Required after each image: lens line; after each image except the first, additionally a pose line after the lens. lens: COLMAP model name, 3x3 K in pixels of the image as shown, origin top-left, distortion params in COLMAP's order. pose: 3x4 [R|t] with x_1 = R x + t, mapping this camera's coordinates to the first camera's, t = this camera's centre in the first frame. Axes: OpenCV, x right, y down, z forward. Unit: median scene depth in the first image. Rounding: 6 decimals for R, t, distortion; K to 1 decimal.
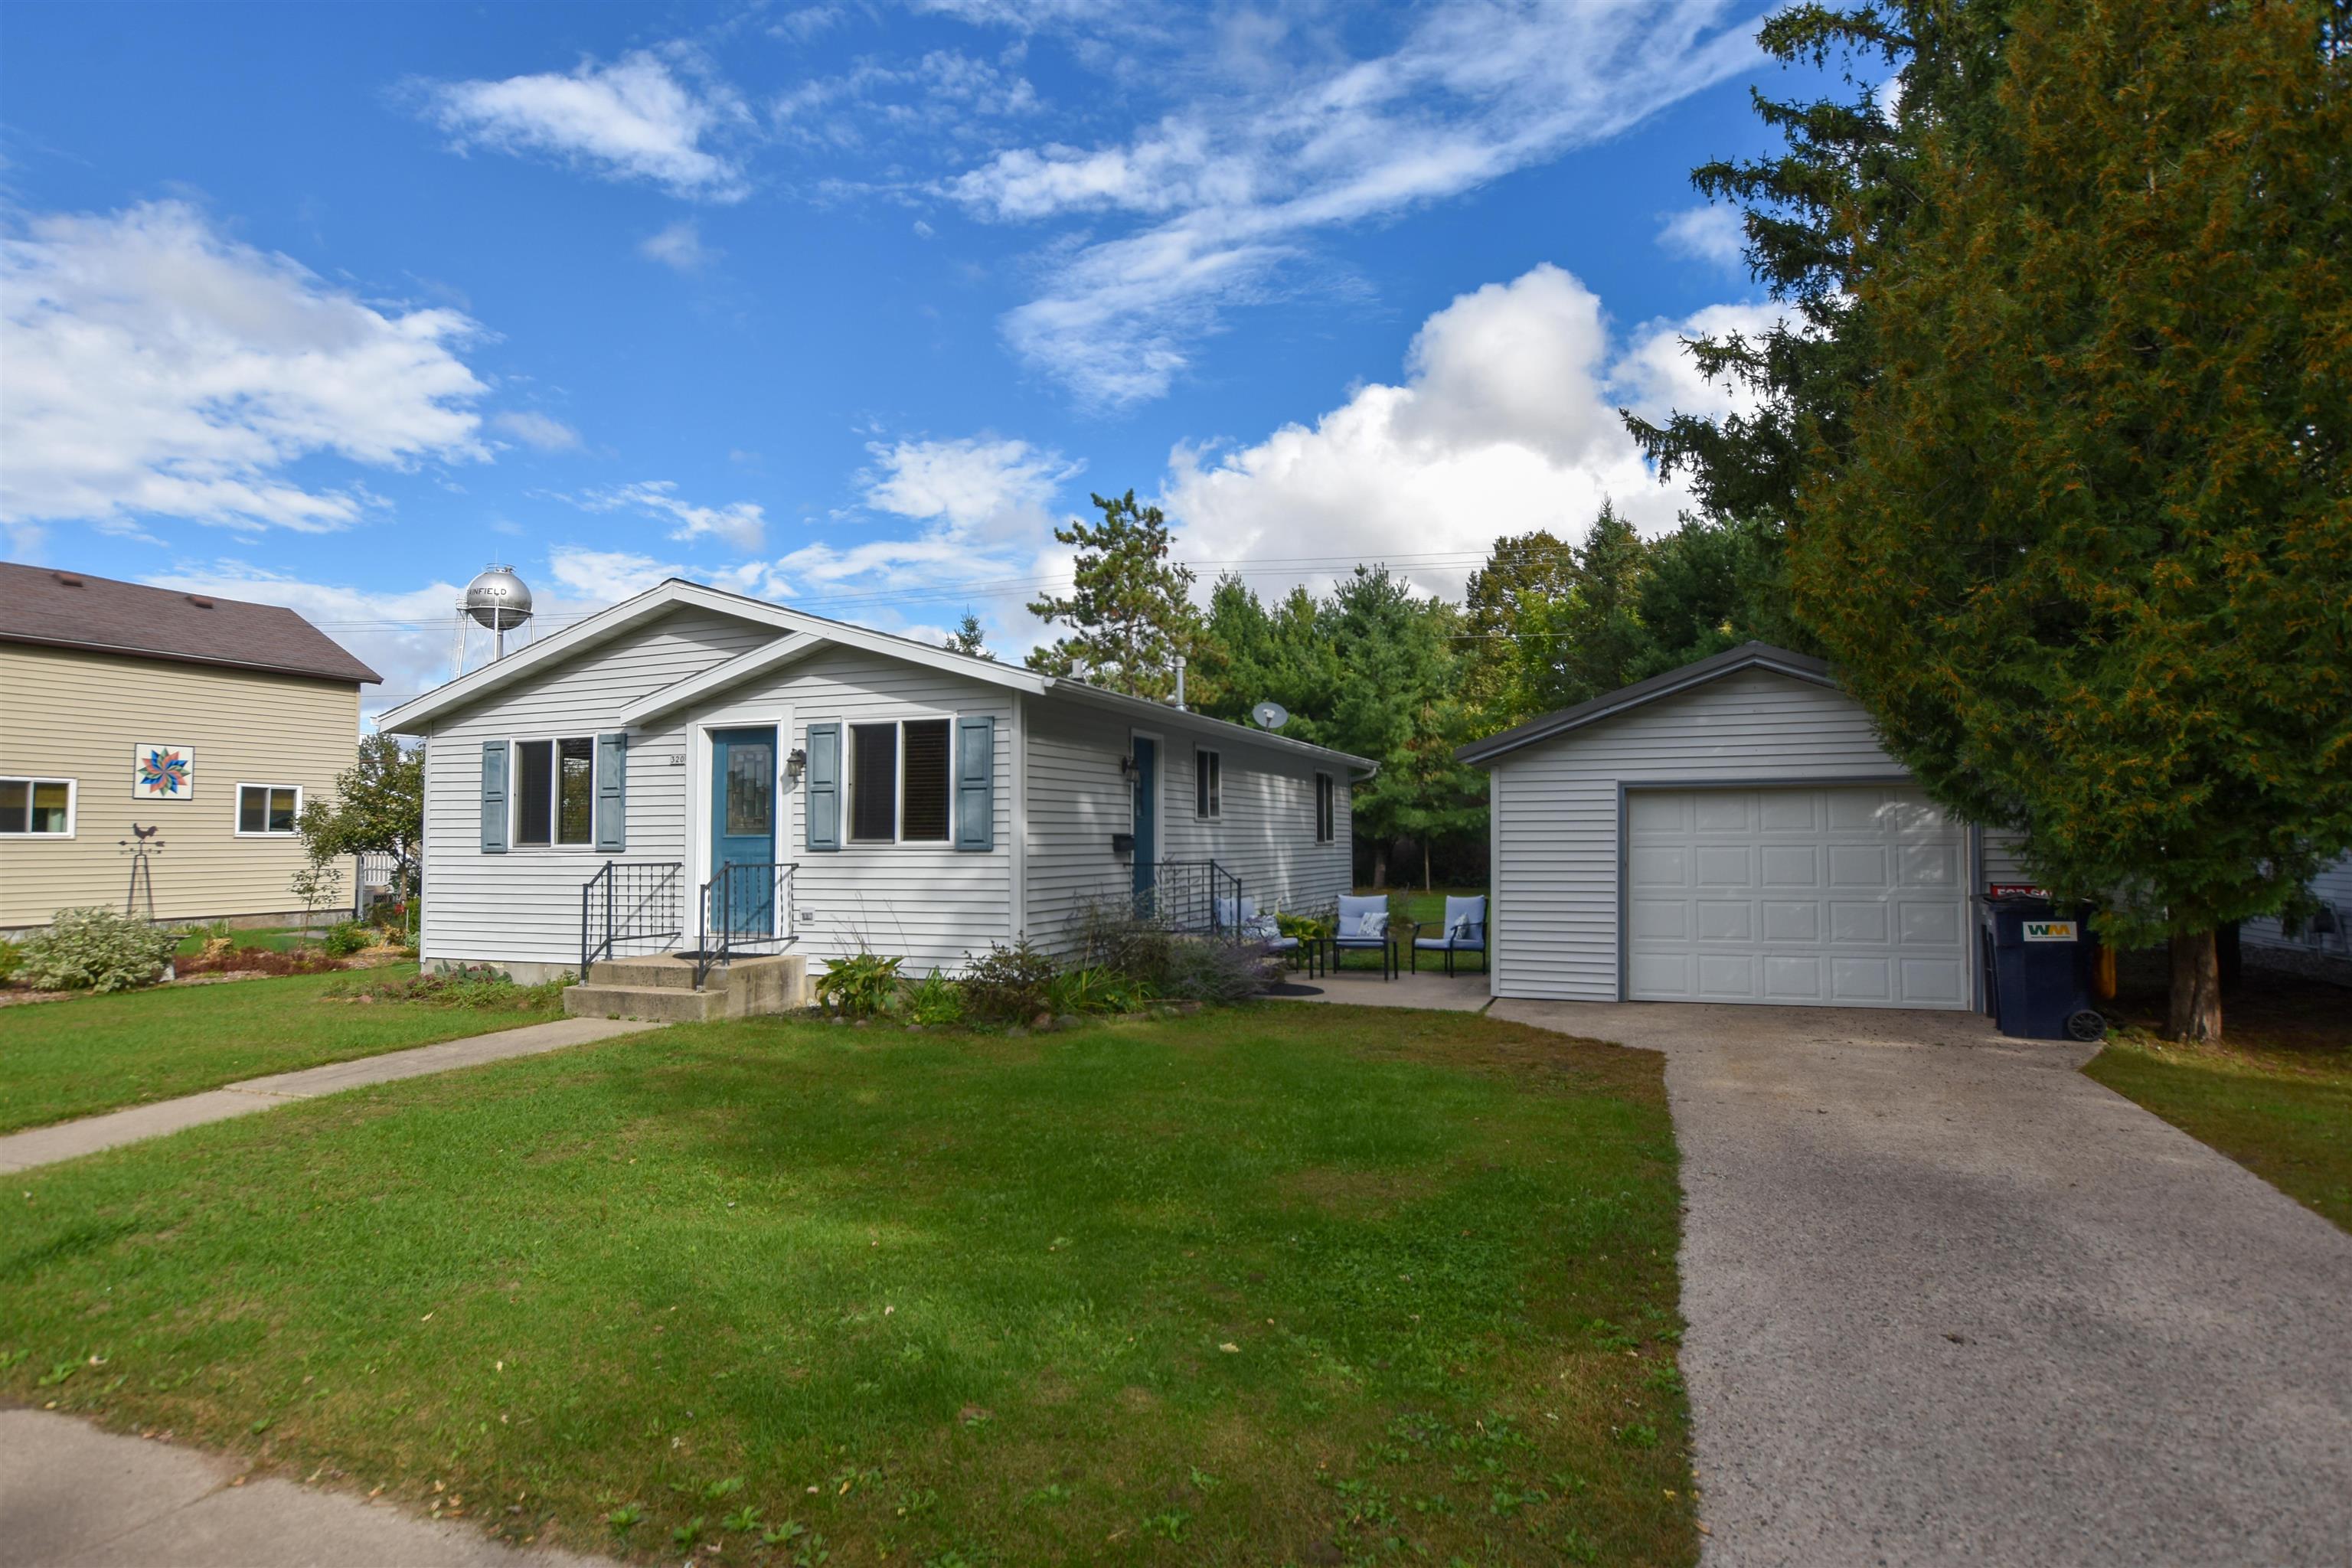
lens RADIAL K [[1290.3, 0, 1176.0], [0, 1290.3, 784.0], [0, 0, 1]] dist [-0.015817, -0.001855]
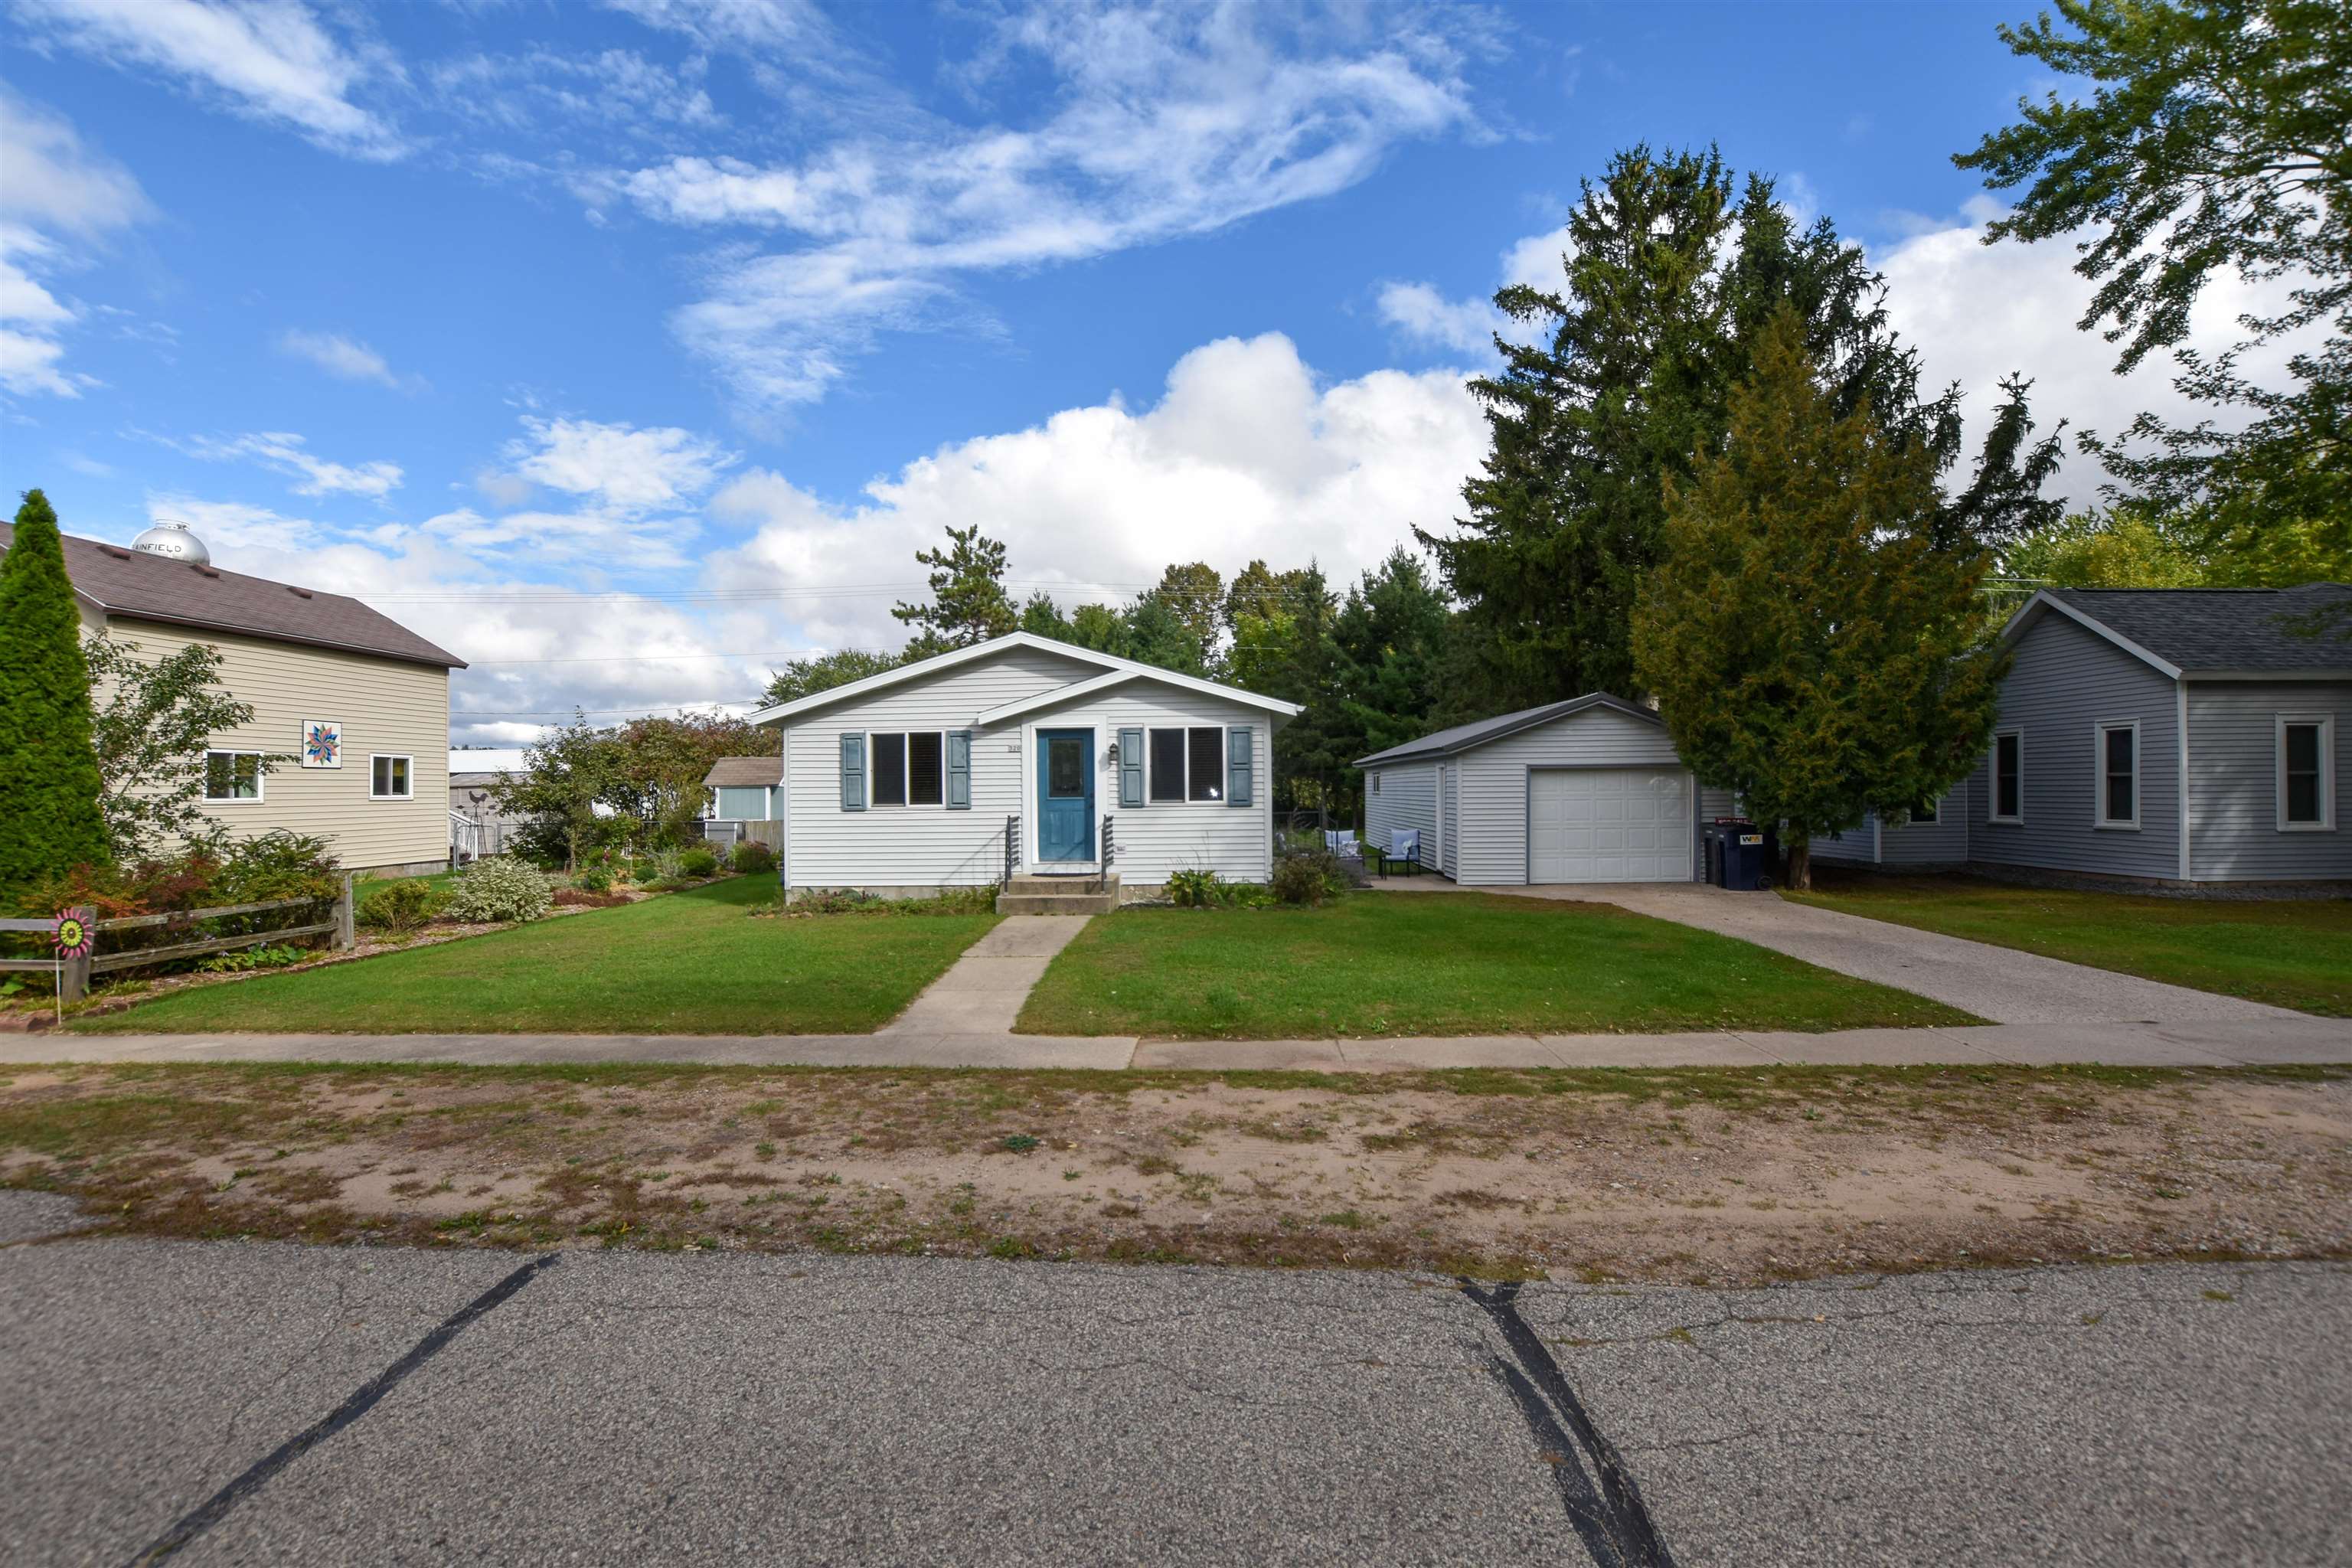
lens RADIAL K [[1062.8, 0, 1177.6], [0, 1062.8, 793.8], [0, 0, 1]] dist [-0.045154, 0.028104]
pose [[0.942367, -0.006172, 0.334523, -0.562757], [-0.009184, 0.998976, 0.044302, -0.020404], [-0.334454, -0.044821, 0.941346, -0.221870]]
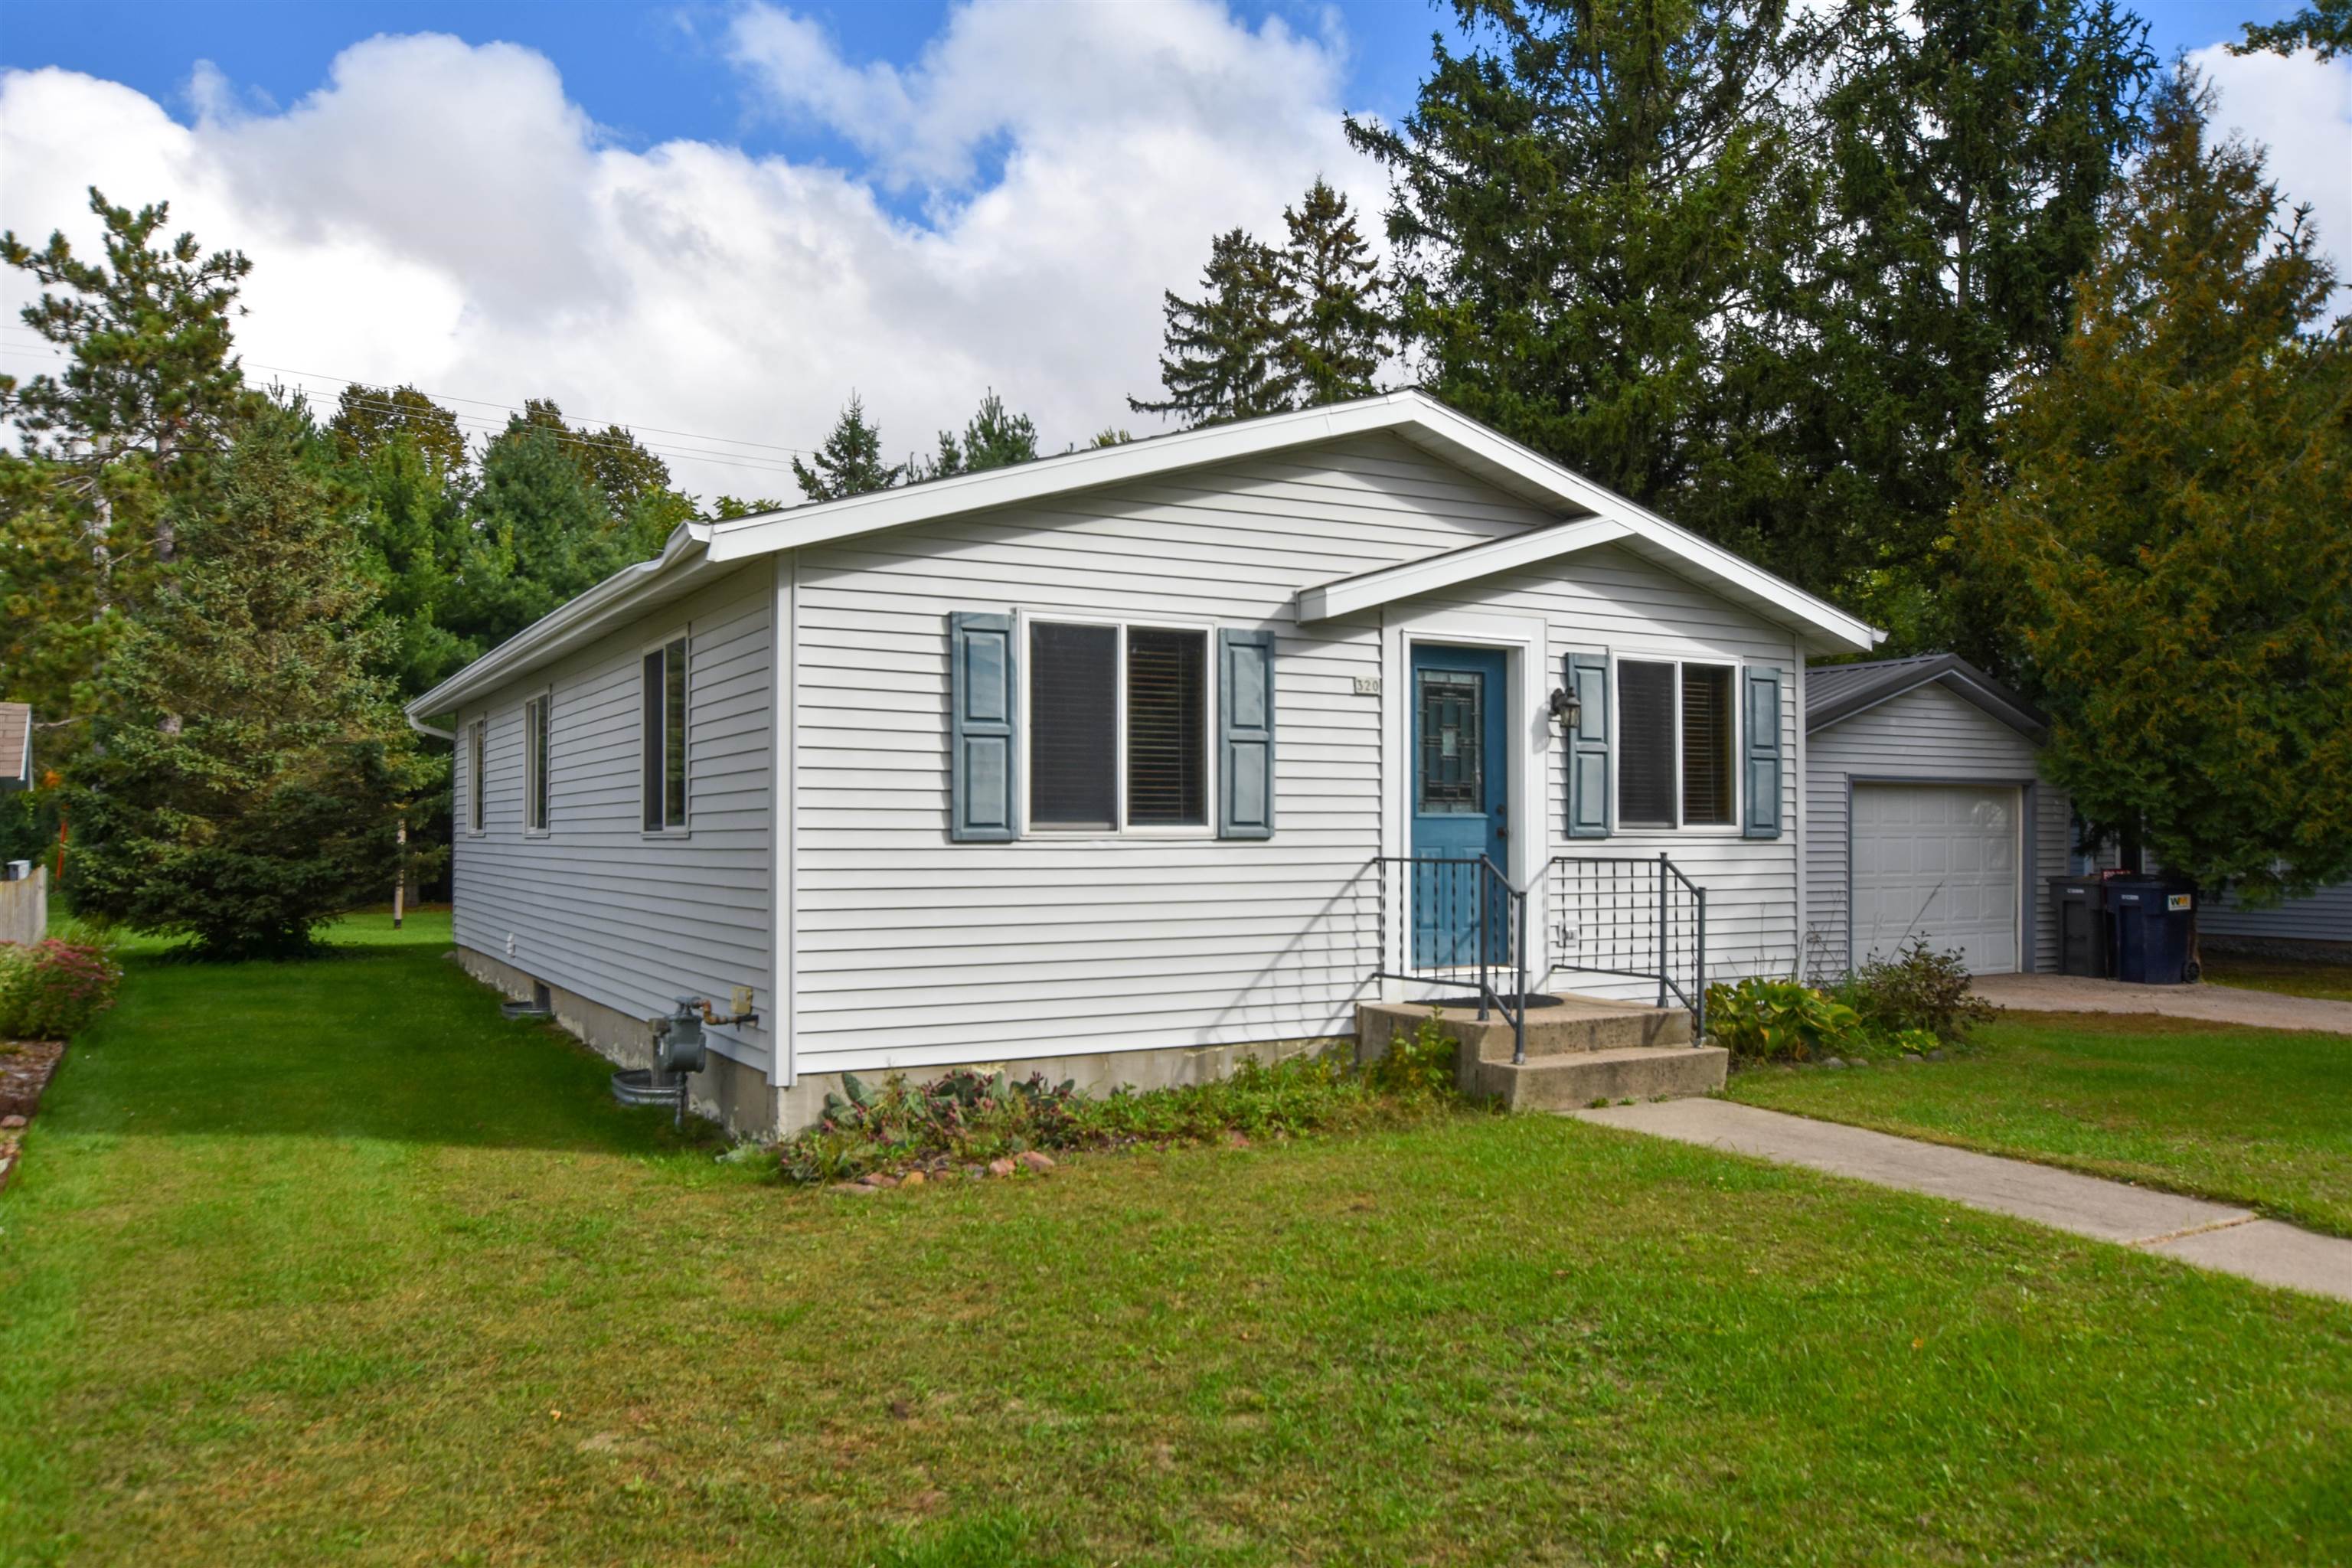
lens RADIAL K [[1716.2, 0, 1175.6], [0, 1716.2, 805.5], [0, 0, 1]] dist [0.002230, 0.012360]
pose [[0.619150, 0.018677, 0.785051, -0.961623], [-0.039052, 0.999212, 0.007027, 0.030996], [-0.784301, -0.035008, 0.619392, 0.514775]]
